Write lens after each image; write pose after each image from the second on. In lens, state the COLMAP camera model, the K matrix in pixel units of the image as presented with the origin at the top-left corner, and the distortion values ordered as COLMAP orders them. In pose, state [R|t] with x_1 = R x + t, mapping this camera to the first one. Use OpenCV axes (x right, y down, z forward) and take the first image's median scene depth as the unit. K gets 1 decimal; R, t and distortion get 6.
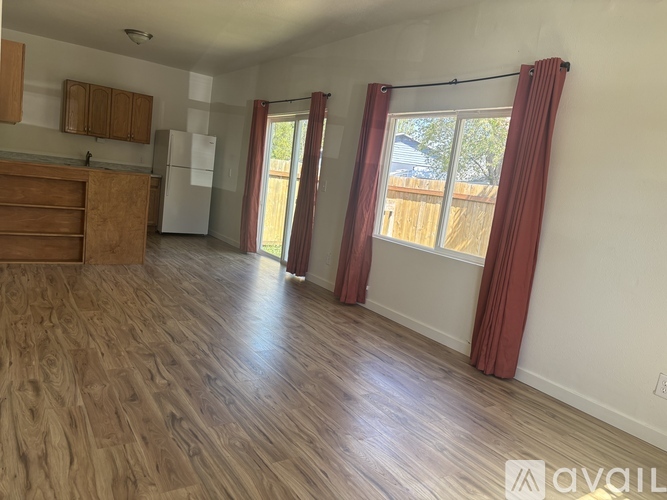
lens RADIAL K [[507.0, 0, 333.7], [0, 507.0, 257.7], [0, 0, 1]] dist [0.006723, 0.001481]
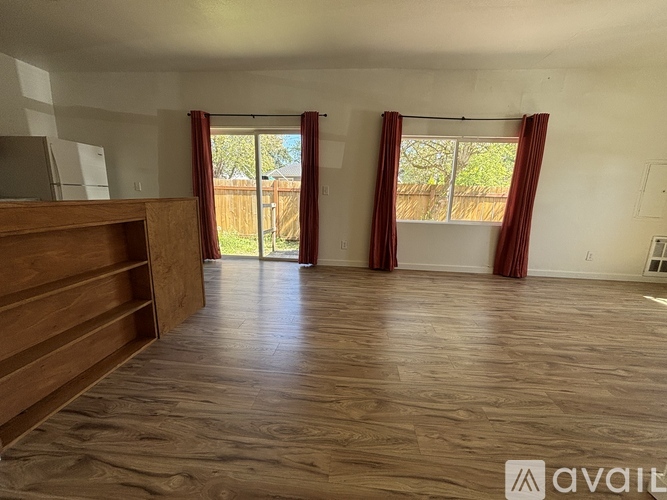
lens RADIAL K [[272.2, 0, 333.5], [0, 272.2, 250.0], [0, 0, 1]] dist [0.000149, 0.000113]
pose [[0.609129, -0.261253, 0.748805, -0.422684], [0.168970, 0.965257, 0.199320, -0.098205], [-0.774862, 0.005113, 0.632110, 0.414792]]
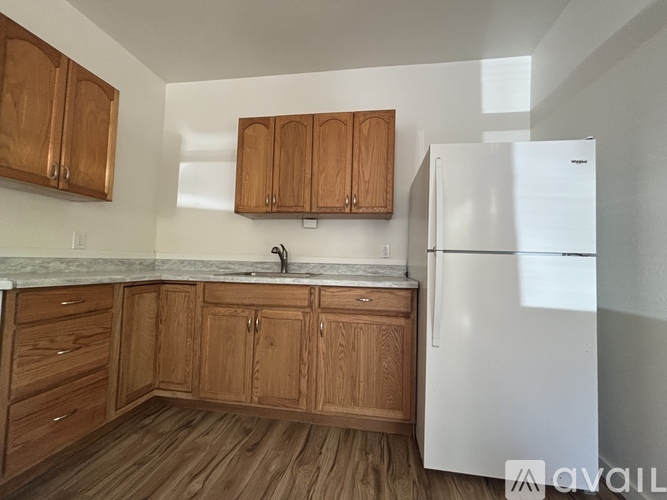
lens RADIAL K [[272.2, 0, 333.5], [0, 272.2, 250.0], [0, 0, 1]] dist [0.000149, 0.000113]
pose [[0.733265, -0.136110, -0.666180, -0.266252], [-0.042605, 0.968637, -0.244801, -0.142190], [0.678607, 0.207887, 0.704469, 0.867406]]
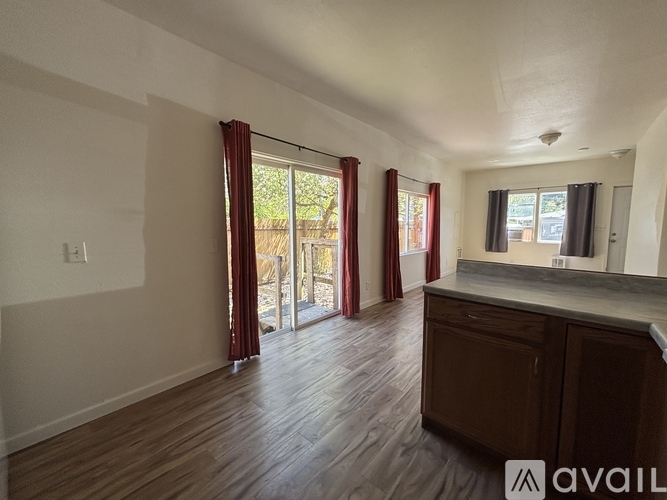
lens RADIAL K [[272.2, 0, 333.5], [0, 272.2, 250.0], [0, 0, 1]] dist [0.000149, 0.000113]
pose [[-0.272357, -0.210551, 0.938877, -0.487461], [0.118681, 0.960963, 0.249932, -0.212162], [-0.954849, 0.179497, -0.236737, 0.920232]]
